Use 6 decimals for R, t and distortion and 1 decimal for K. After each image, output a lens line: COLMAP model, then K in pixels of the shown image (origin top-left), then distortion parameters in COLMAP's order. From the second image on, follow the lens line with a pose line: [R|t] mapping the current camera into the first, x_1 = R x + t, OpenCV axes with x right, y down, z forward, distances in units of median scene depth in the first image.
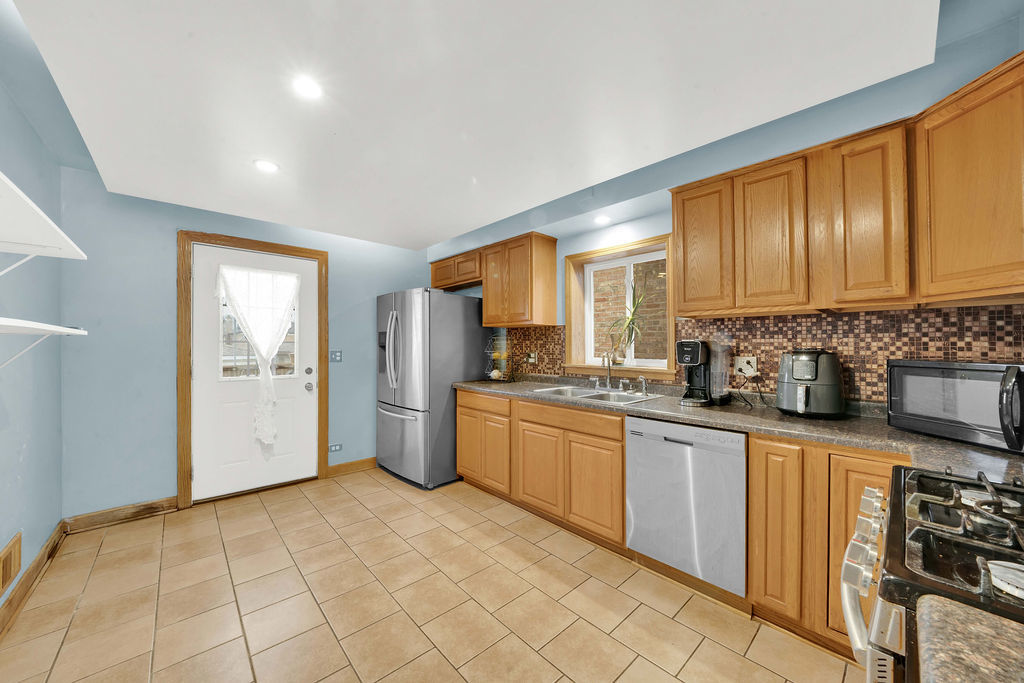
lens RADIAL K [[384.6, 0, 511.1], [0, 384.6, 337.6], [0, 0, 1]] dist [-0.011924, 0.000029]
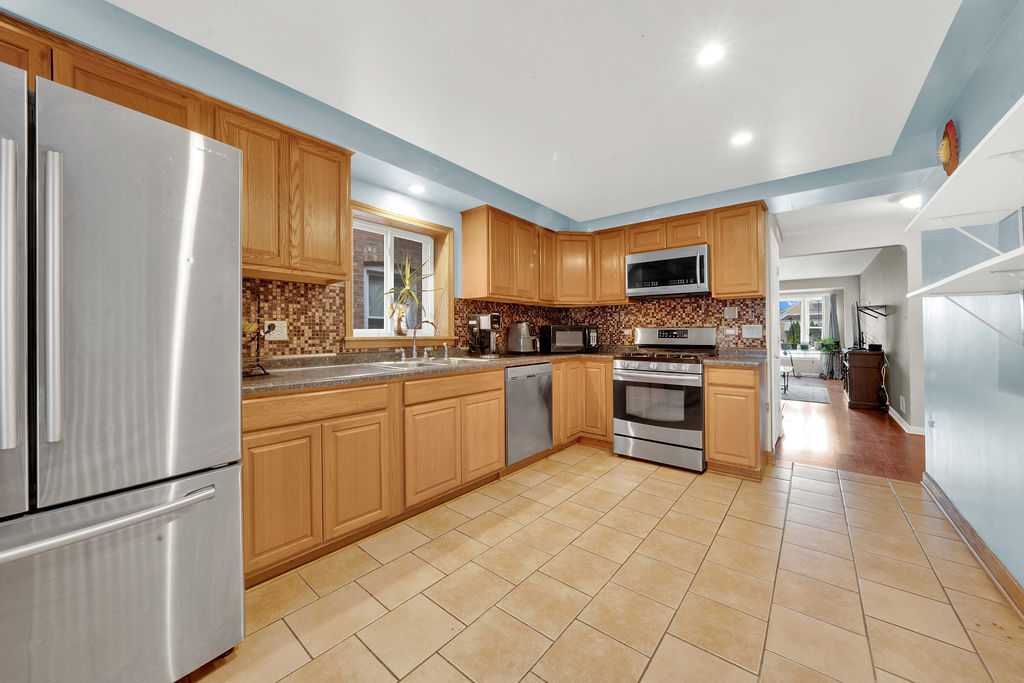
lens RADIAL K [[384.6, 0, 511.1], [0, 384.6, 337.6], [0, 0, 1]] dist [-0.011924, 0.000029]
pose [[-0.162851, -0.007202, 0.986624, -0.614124], [-0.012902, 0.999903, 0.005169, 0.056161], [-0.986566, -0.011887, -0.162928, 0.733113]]
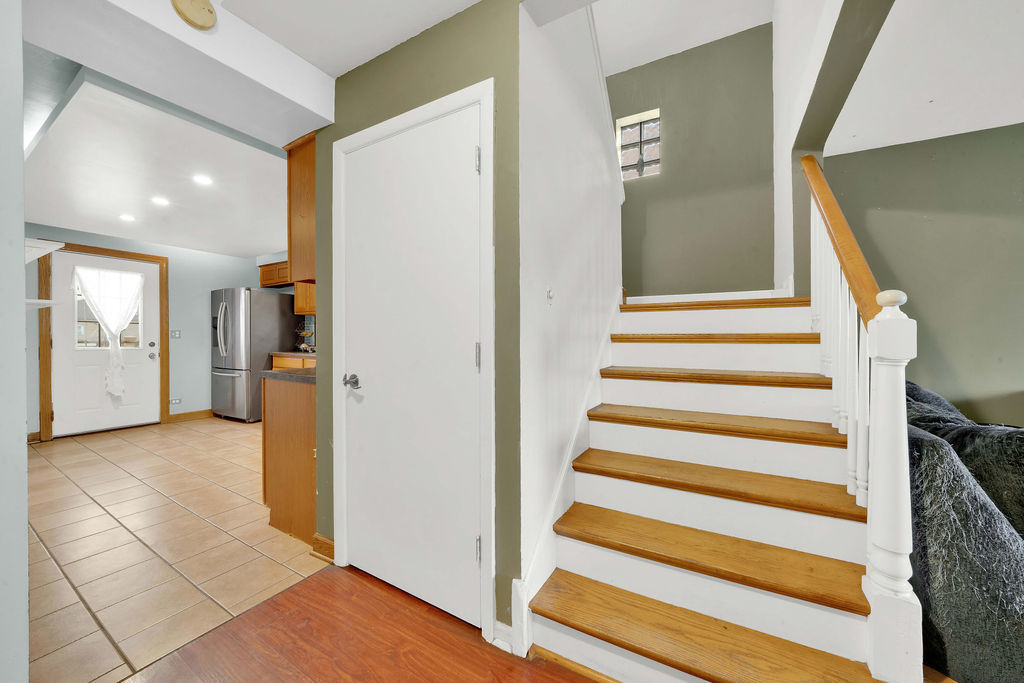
lens RADIAL K [[384.6, 0, 511.1], [0, 384.6, 337.6], [0, 0, 1]] dist [-0.011924, 0.000029]
pose [[0.956744, 0.001364, 0.290929, 0.364829], [-0.006658, 0.999830, 0.017205, 0.036874], [-0.290856, -0.018398, 0.956590, -0.807041]]
